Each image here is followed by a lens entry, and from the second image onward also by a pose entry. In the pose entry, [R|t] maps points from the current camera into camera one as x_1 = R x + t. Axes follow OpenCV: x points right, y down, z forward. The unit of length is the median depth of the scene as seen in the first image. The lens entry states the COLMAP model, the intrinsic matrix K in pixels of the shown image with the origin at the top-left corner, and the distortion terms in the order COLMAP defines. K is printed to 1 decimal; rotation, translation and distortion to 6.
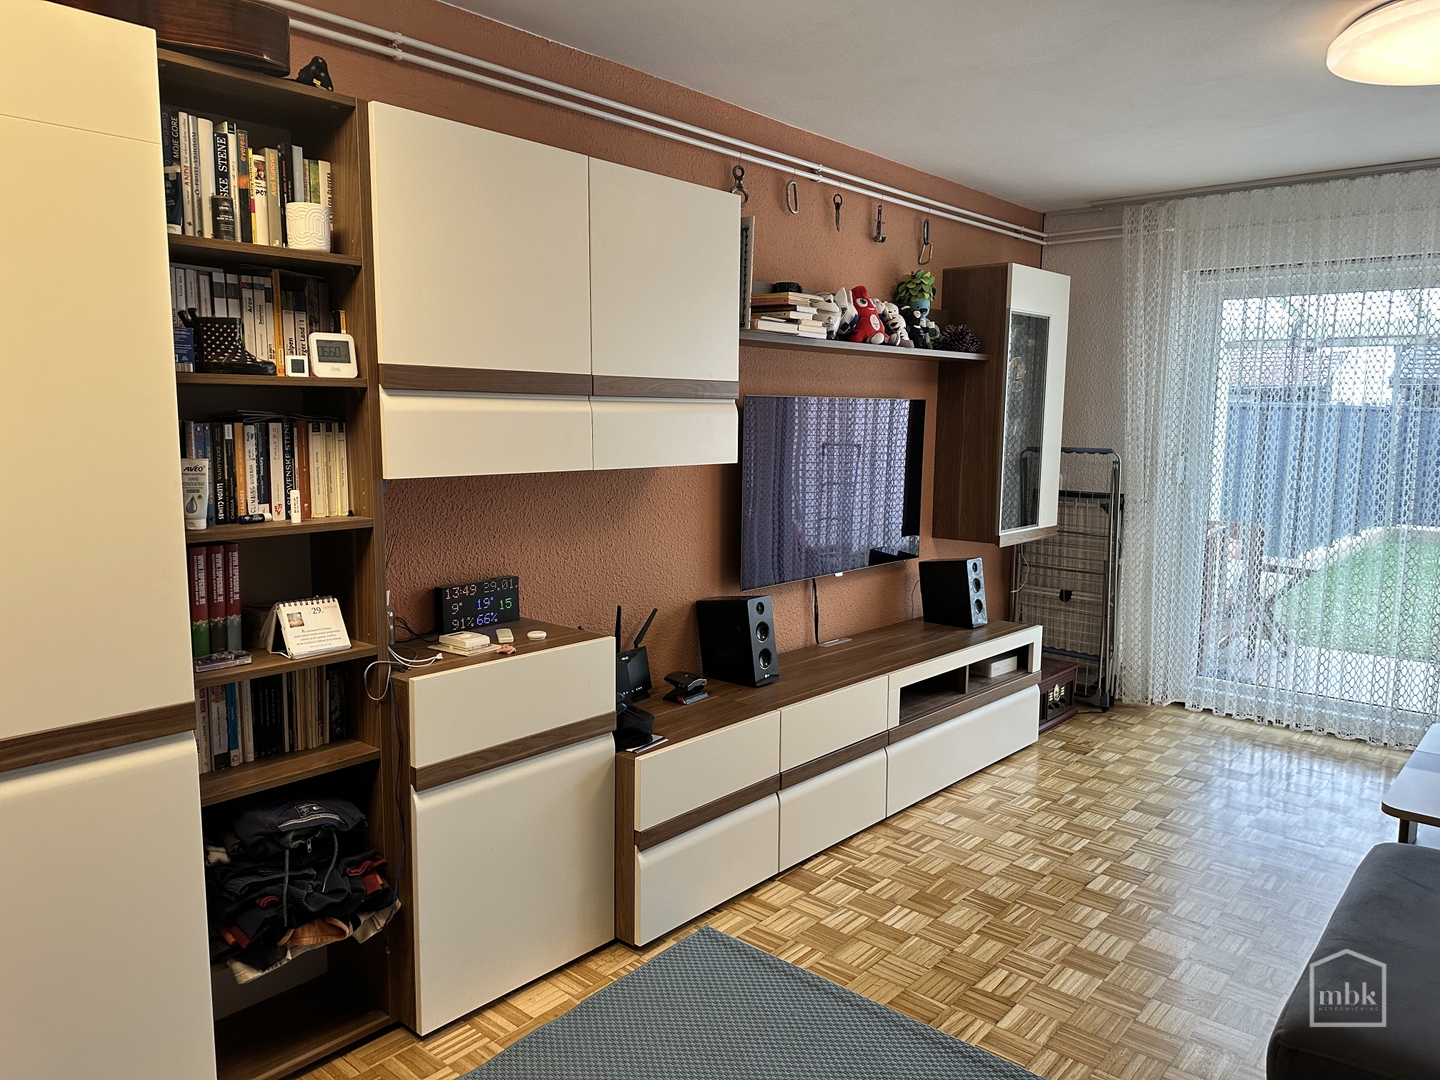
lens RADIAL K [[1015.4, 0, 720.0], [0, 1015.4, 540.0], [0, 0, 1]] dist [0.073588, -0.073798]
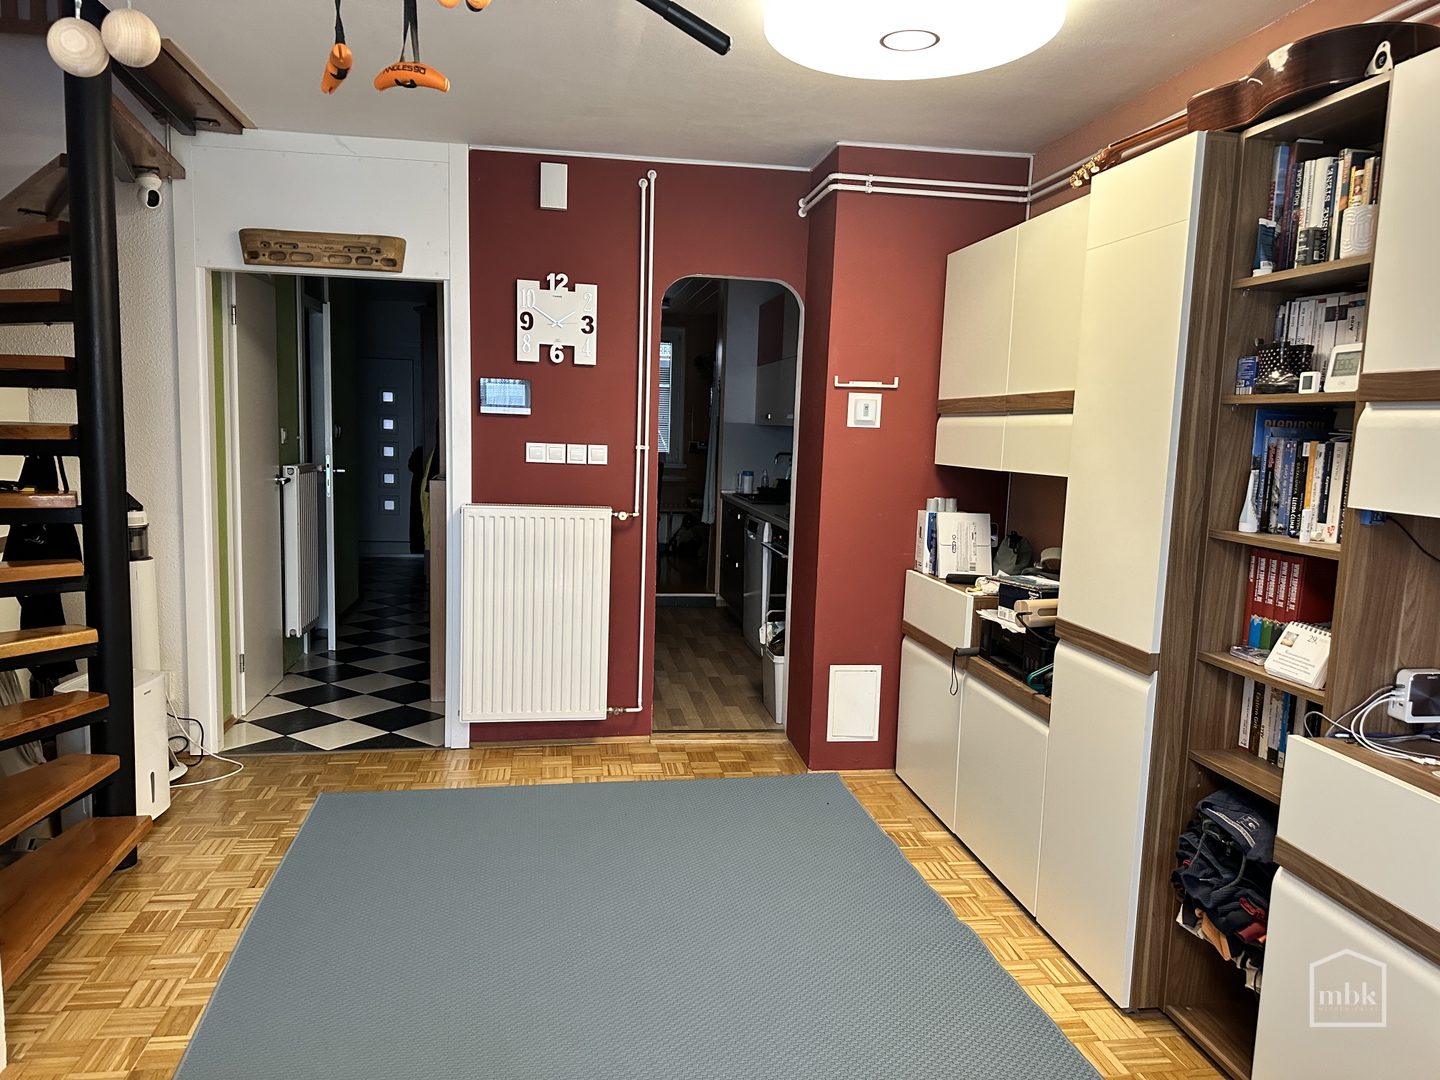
lens RADIAL K [[1015.4, 0, 720.0], [0, 1015.4, 540.0], [0, 0, 1]] dist [0.073588, -0.073798]
pose [[-0.624319, 0.065035, -0.778458, 0.159006], [-0.136014, 0.972257, 0.190307, -0.029630], [0.769237, 0.224693, -0.598153, 0.263853]]
